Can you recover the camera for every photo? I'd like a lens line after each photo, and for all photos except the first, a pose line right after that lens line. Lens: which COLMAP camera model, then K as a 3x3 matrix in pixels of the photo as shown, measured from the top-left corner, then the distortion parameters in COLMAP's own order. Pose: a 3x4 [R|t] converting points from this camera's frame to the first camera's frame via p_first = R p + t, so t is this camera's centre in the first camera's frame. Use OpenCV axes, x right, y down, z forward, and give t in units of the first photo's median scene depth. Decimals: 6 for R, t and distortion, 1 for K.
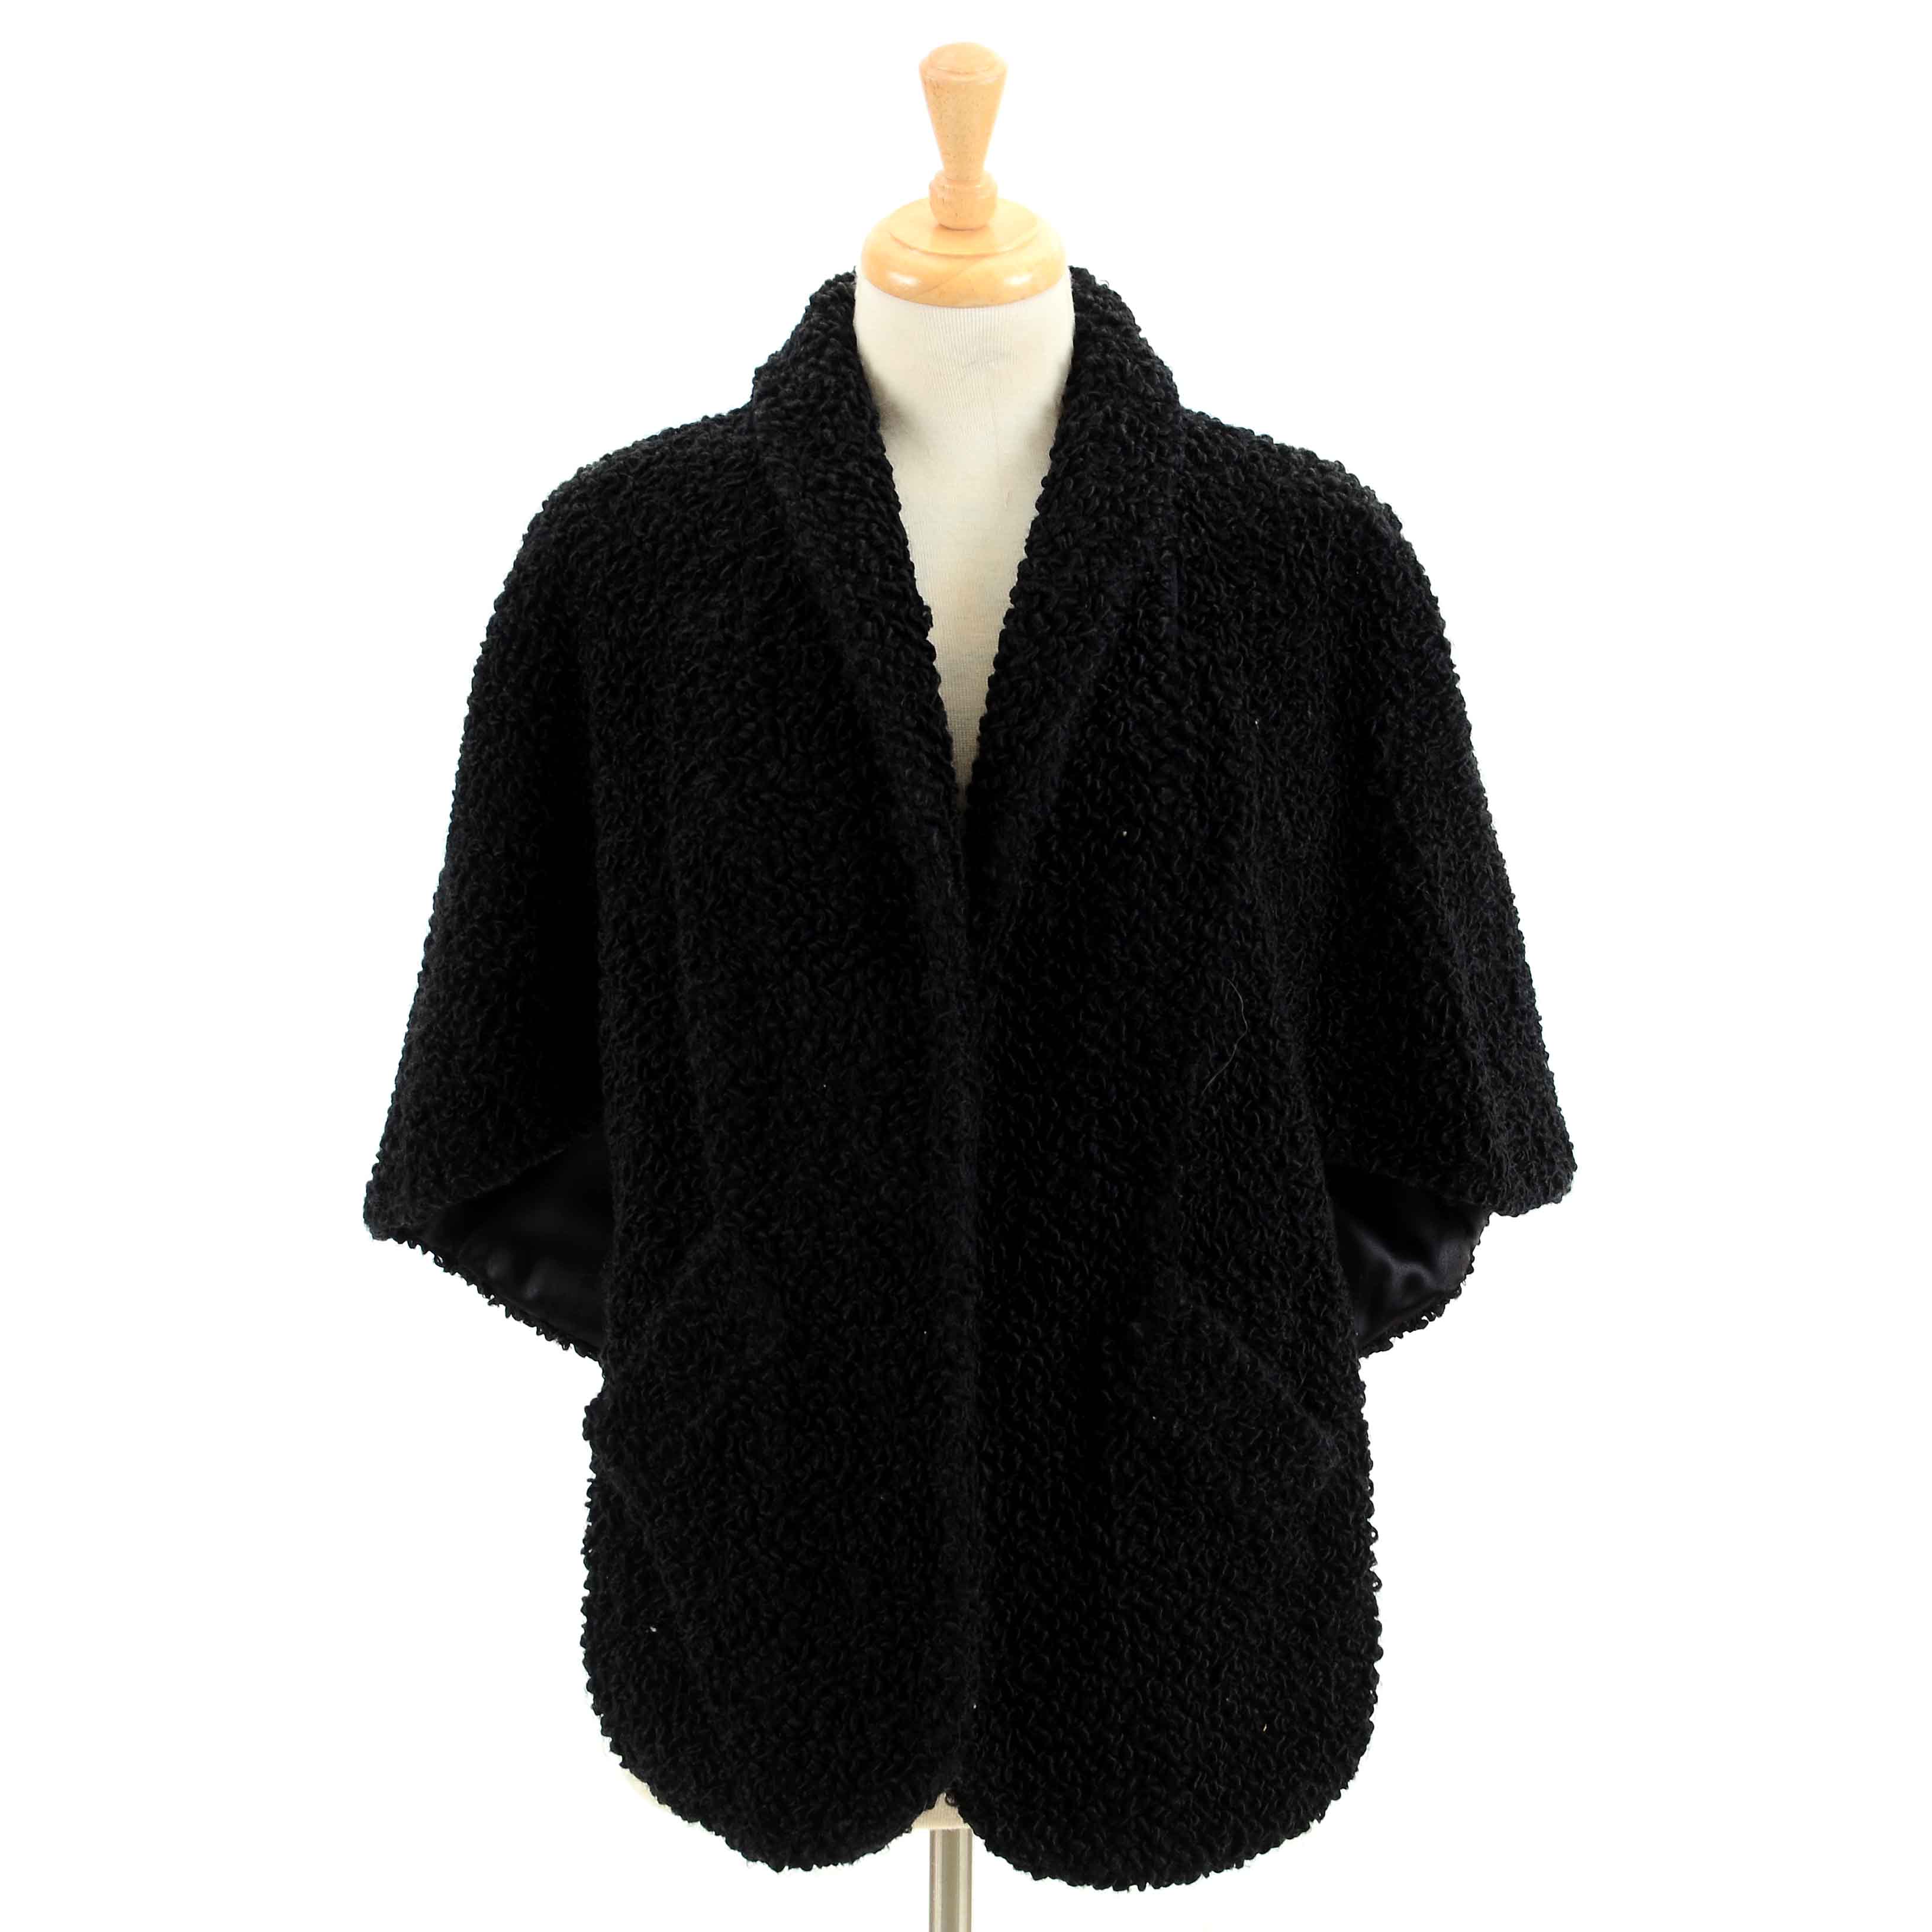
lens RADIAL K [[5417.8, 0, 963.9], [0, 5417.8, 1020.1], [0, 0, 1]] dist [0.340078, -0.374341]
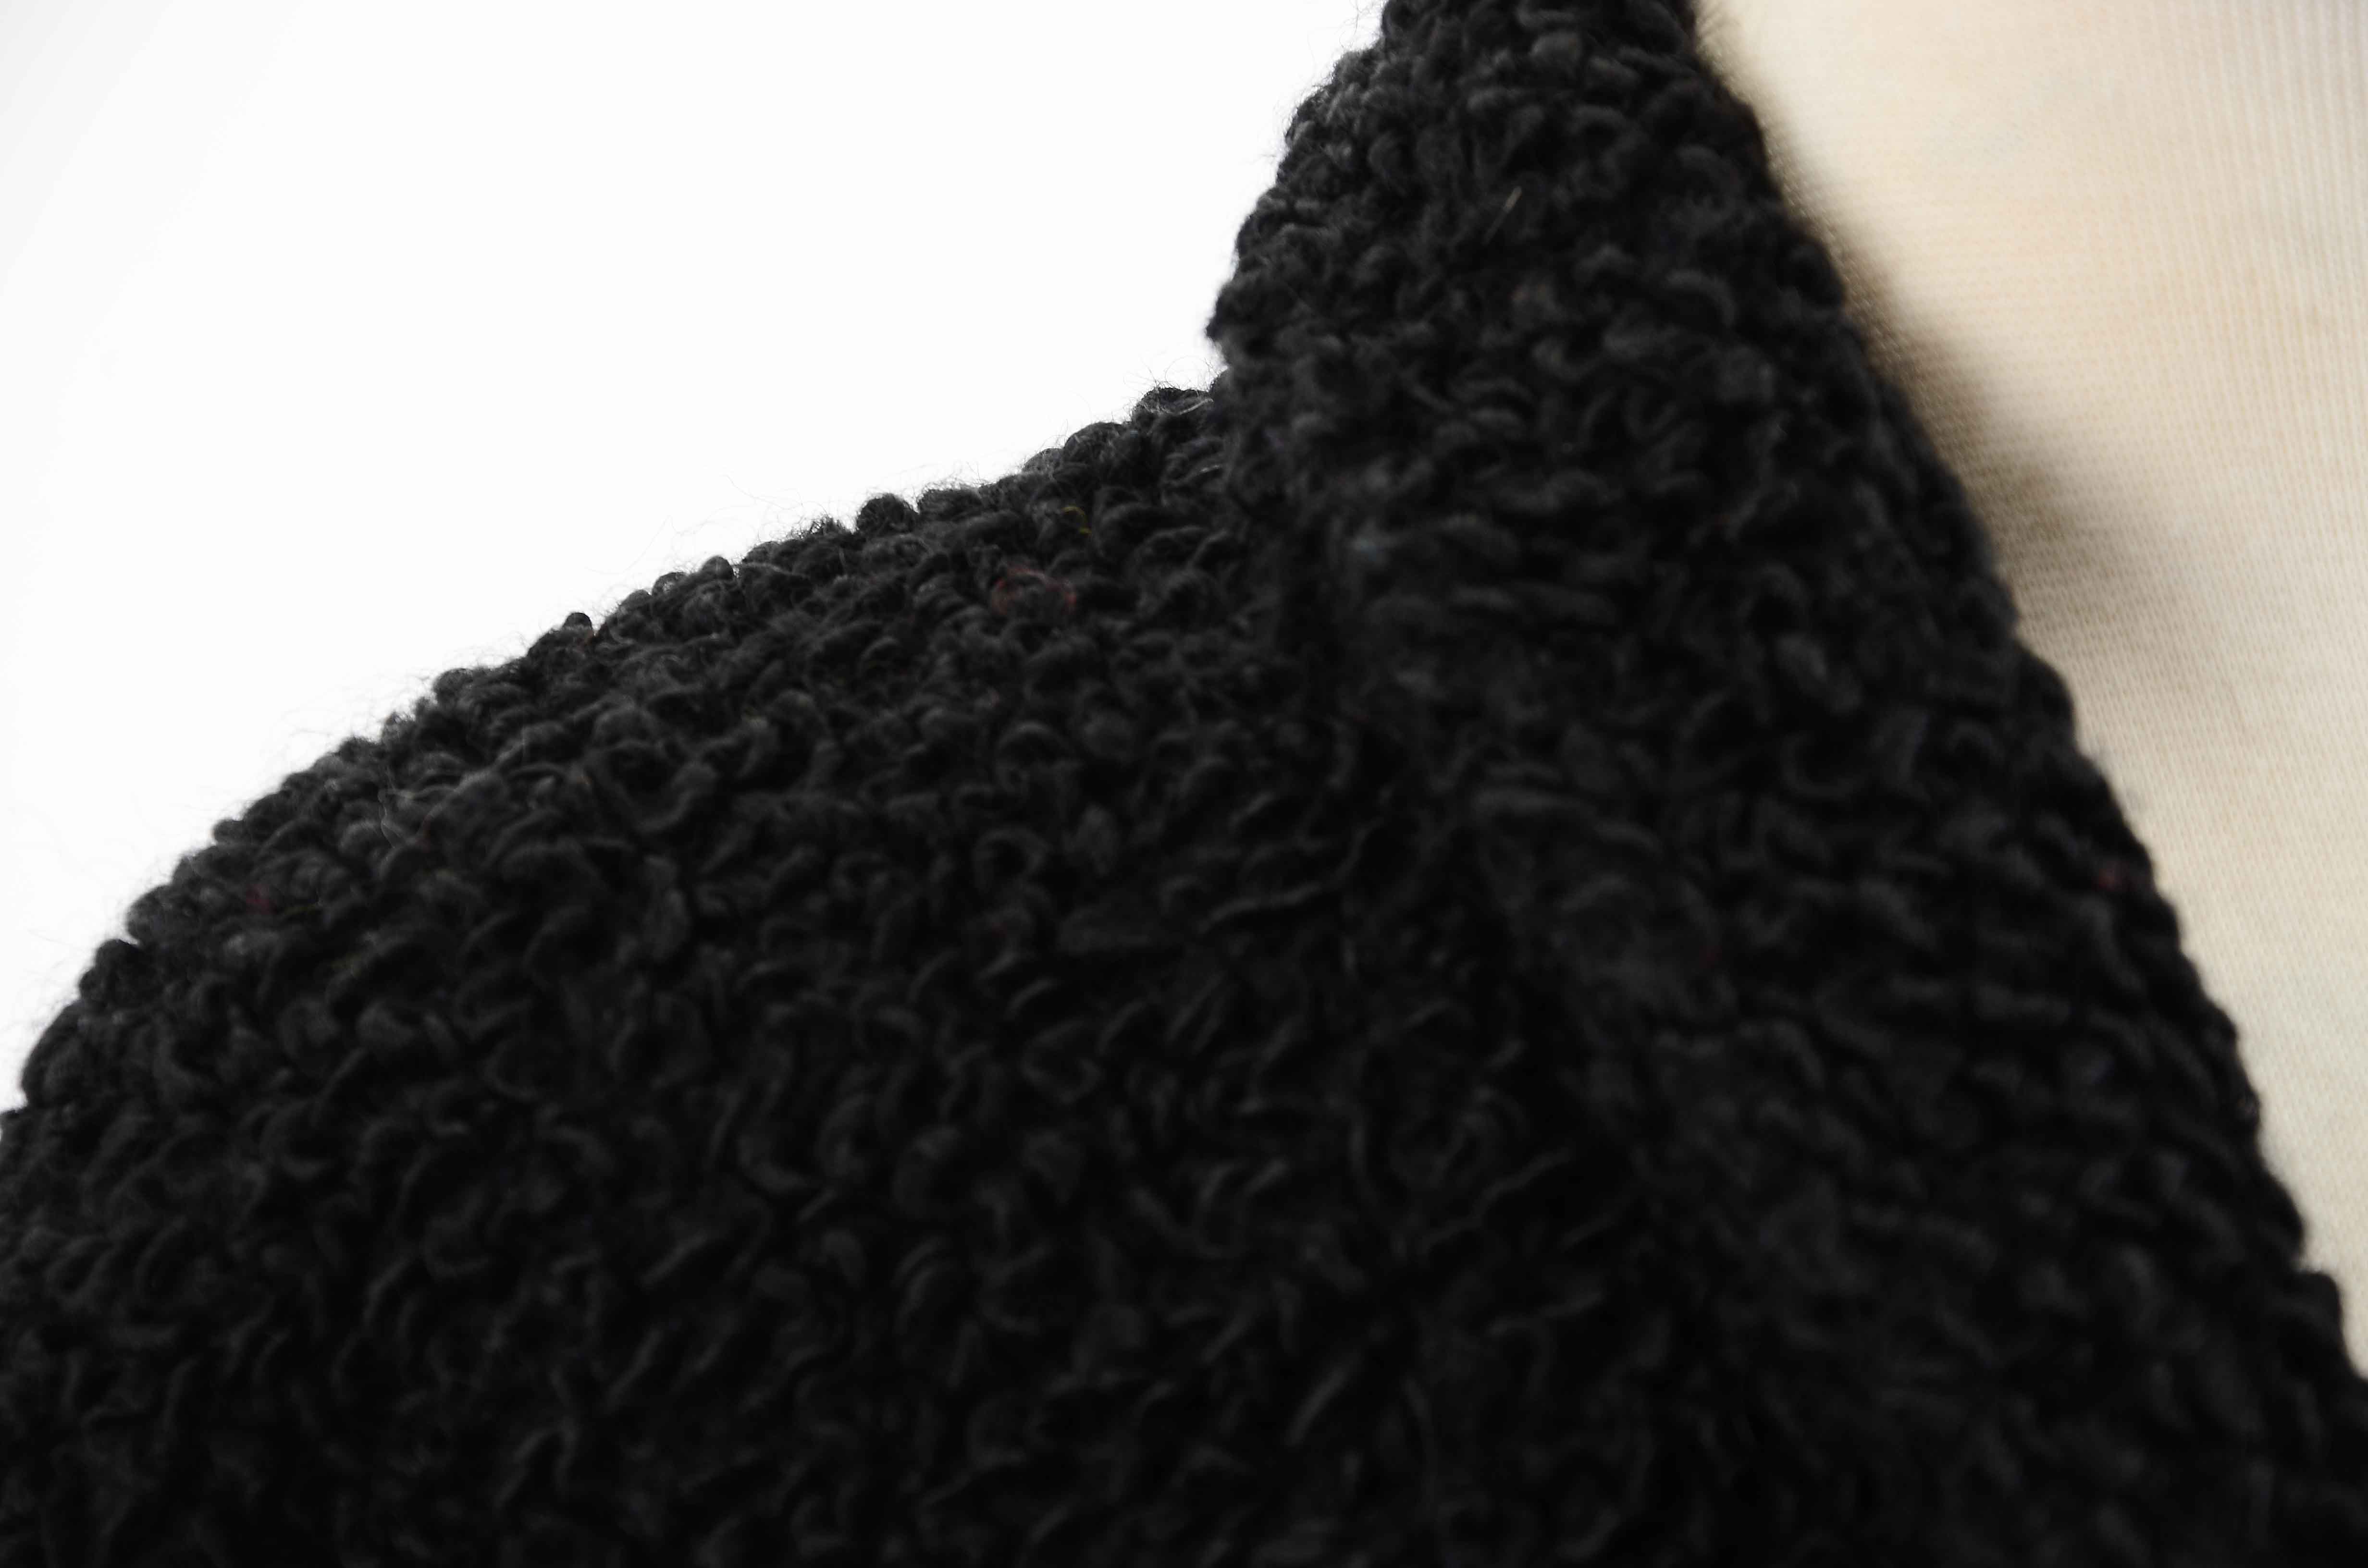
lens RADIAL K [[9922.9, 0, 1067.8], [0, 9922.9, 783.4], [0, 0, 1]] dist [1.082643, 1.002107]
pose [[0.976417, -0.038689, 0.212396, -0.125209], [0.038828, 0.999240, 0.003515, -0.105043], [-0.212371, 0.004815, 0.977177, 0.655858]]
